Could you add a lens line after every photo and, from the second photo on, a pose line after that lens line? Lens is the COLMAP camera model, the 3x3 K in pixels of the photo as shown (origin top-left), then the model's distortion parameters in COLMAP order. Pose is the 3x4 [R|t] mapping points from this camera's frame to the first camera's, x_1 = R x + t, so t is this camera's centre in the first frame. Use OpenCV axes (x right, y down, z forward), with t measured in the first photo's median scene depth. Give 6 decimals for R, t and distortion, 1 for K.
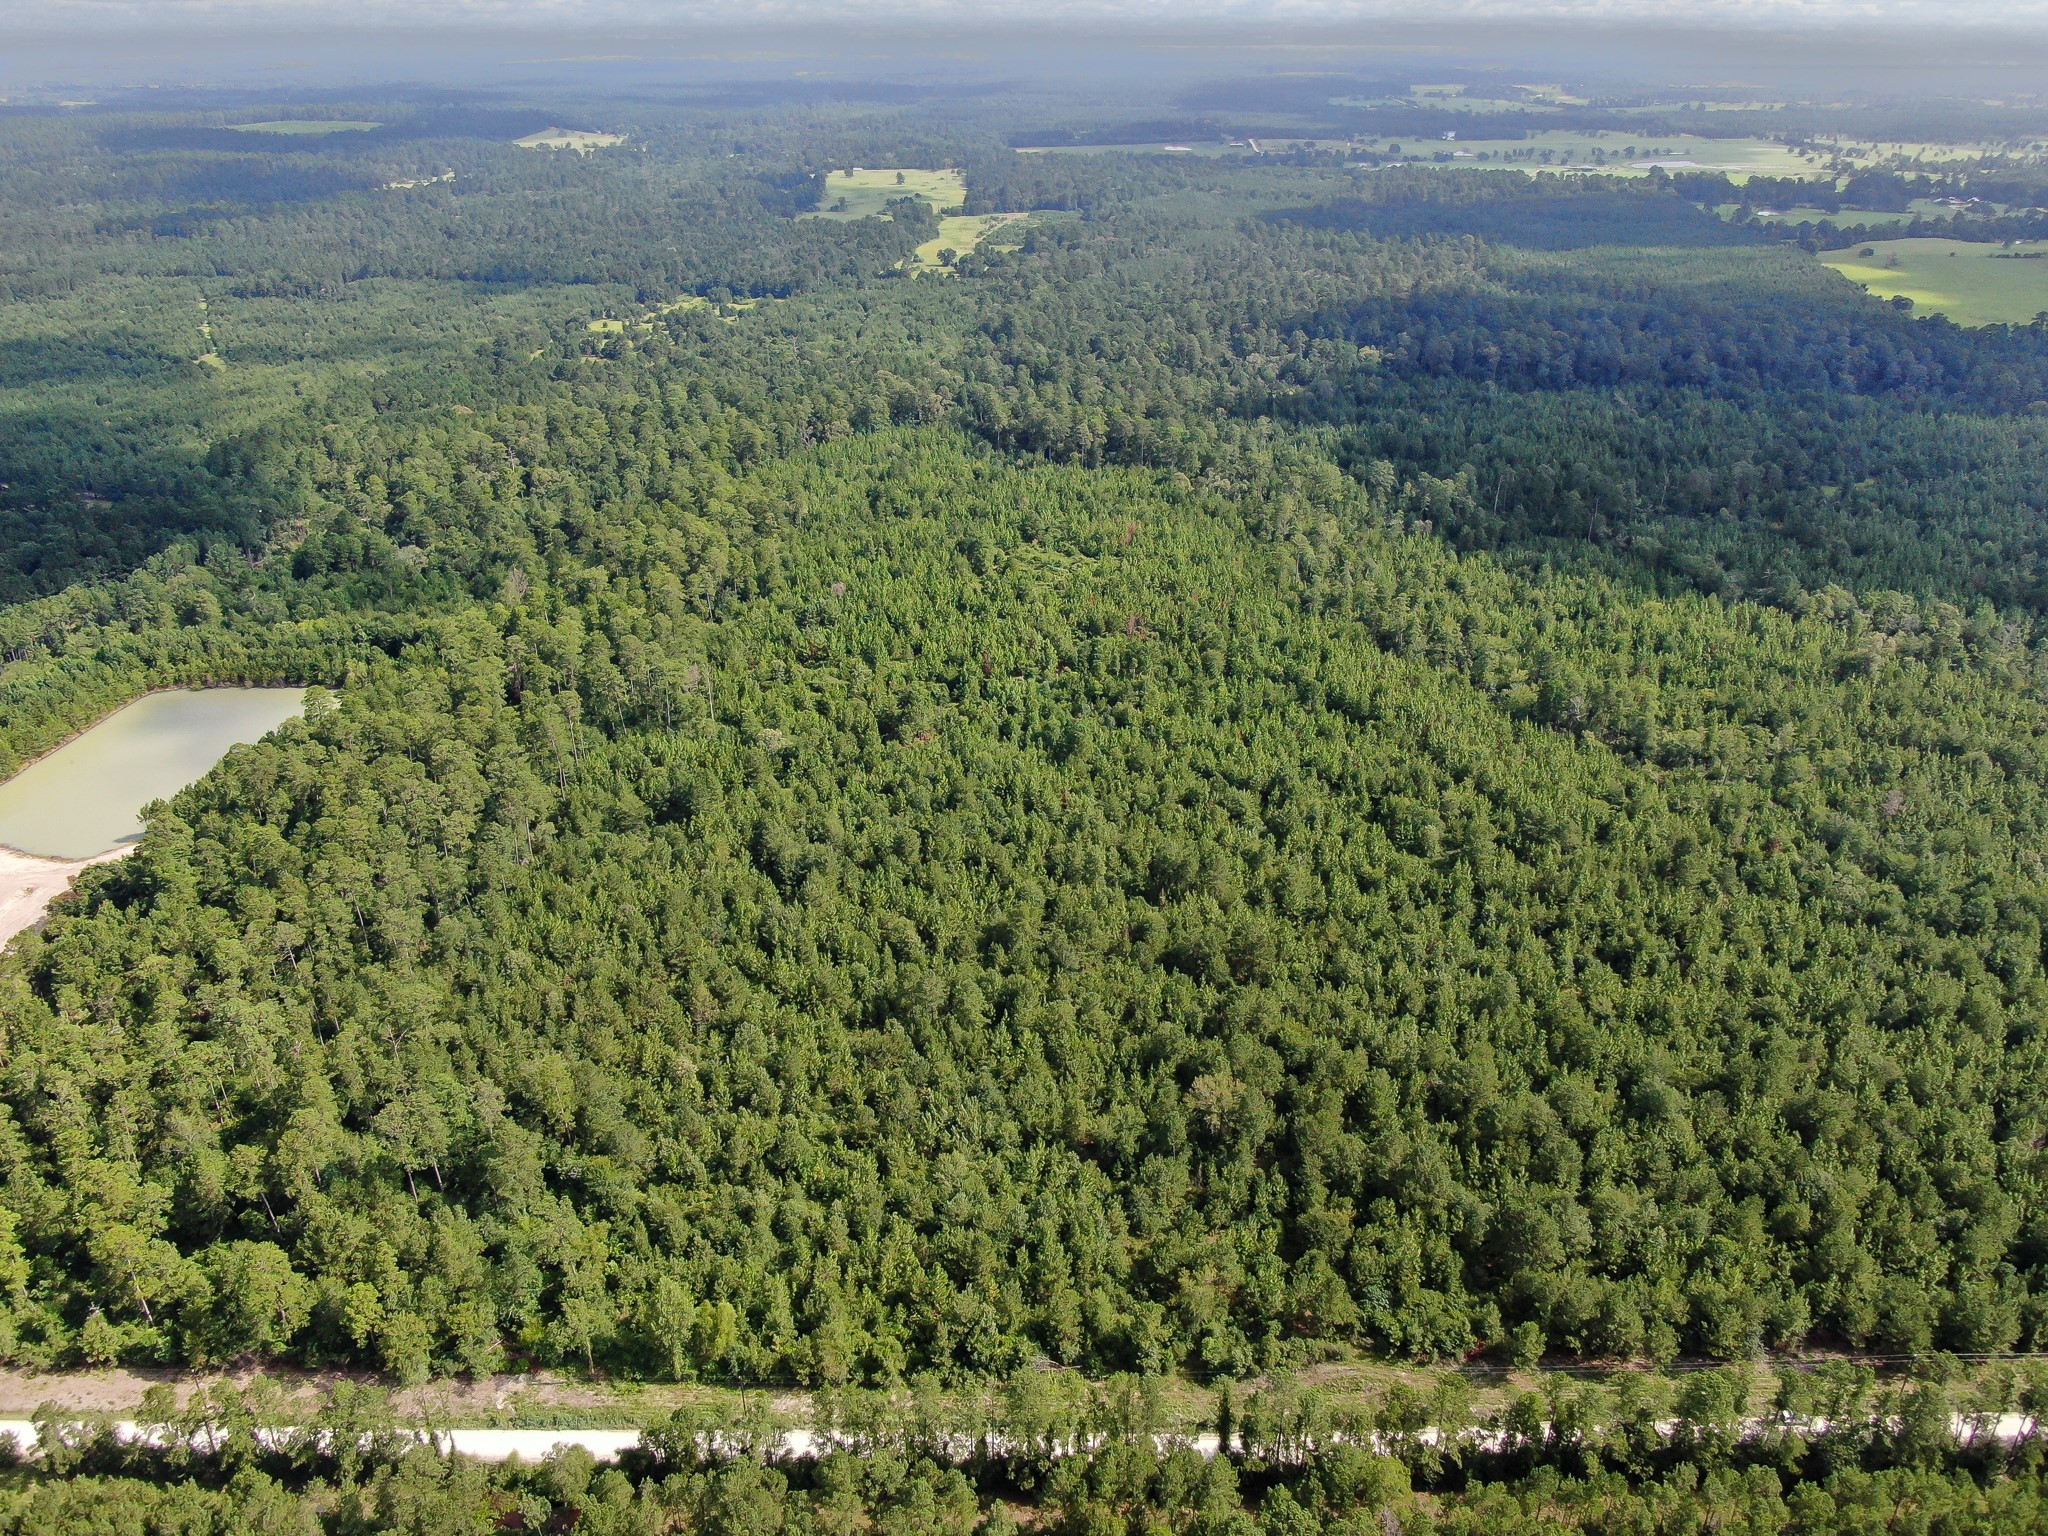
lens RADIAL K [[1461.3, 0, 1024.0], [0, 1461.3, 768.0], [0, 0, 1]] dist [-0.006837, 0.000278]
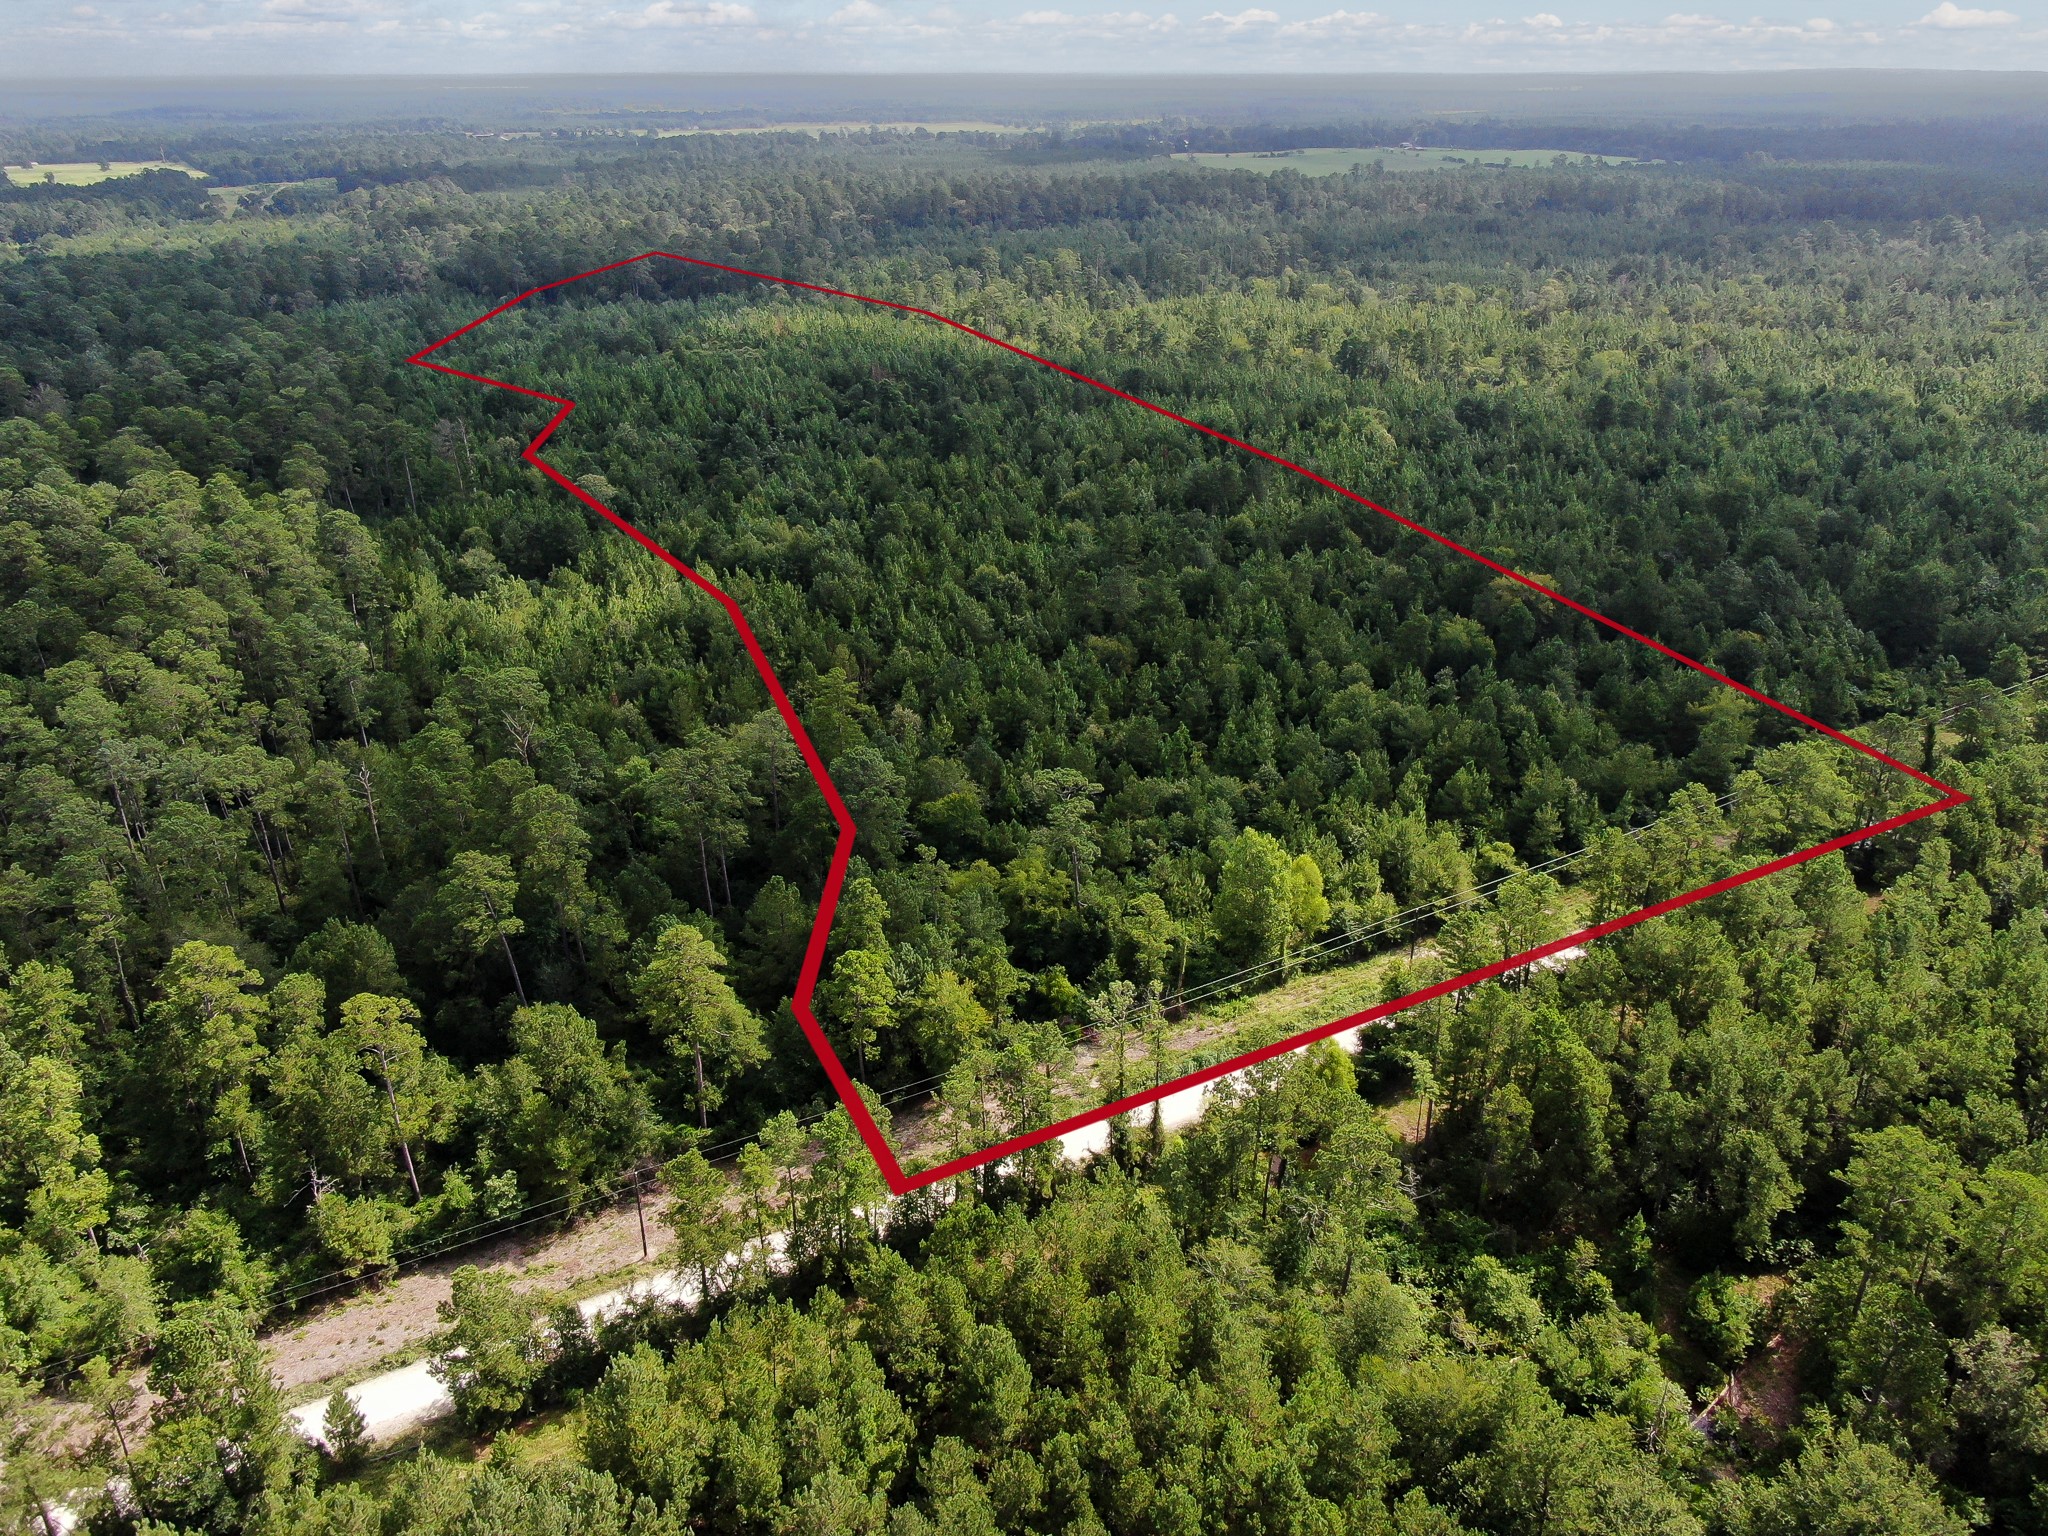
lens RADIAL K [[1463.0, 0, 1024.0], [0, 1463.0, 768.0], [0, 0, 1]] dist [-0.004684, -0.002225]
pose [[0.866677, -0.219267, 0.448100, -0.544306], [0.234176, 0.971930, 0.022666, 0.242304], [-0.440491, 0.085290, 0.893696, 0.373762]]
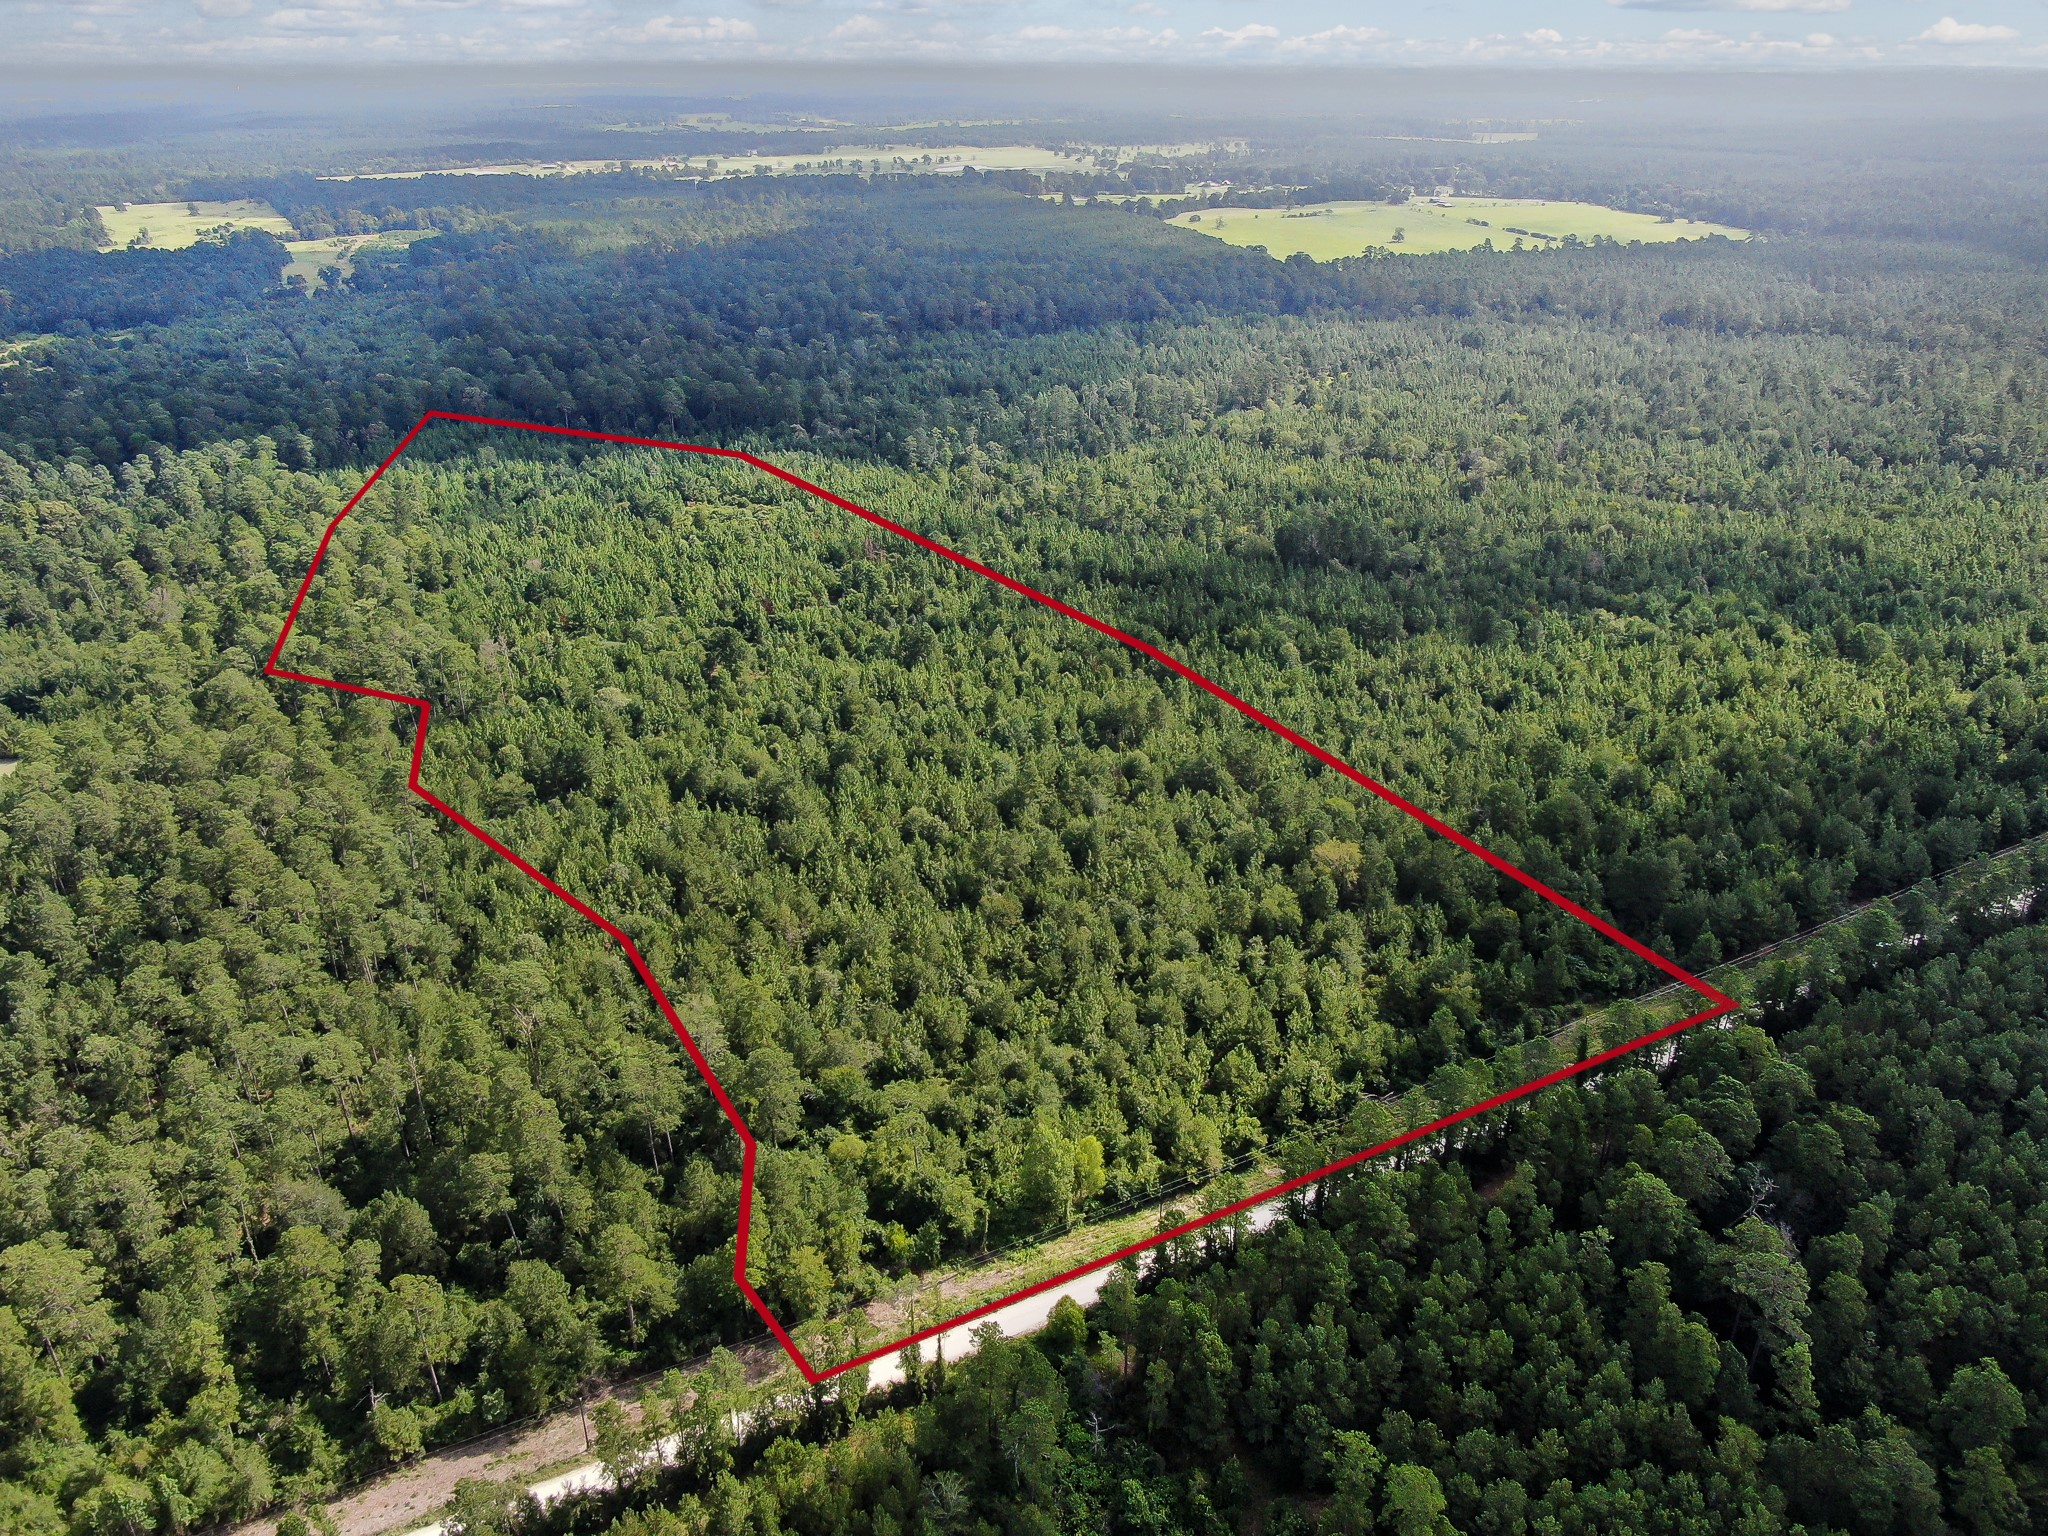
lens RADIAL K [[1461.3, 0, 1024.0], [0, 1461.3, 768.0], [0, 0, 1]] dist [-0.006837, 0.000278]
pose [[0.886551, -0.202796, 0.415815, -0.513851], [0.213148, 0.976774, 0.021930, 0.089417], [-0.410604, 0.069188, 0.909185, 0.117974]]
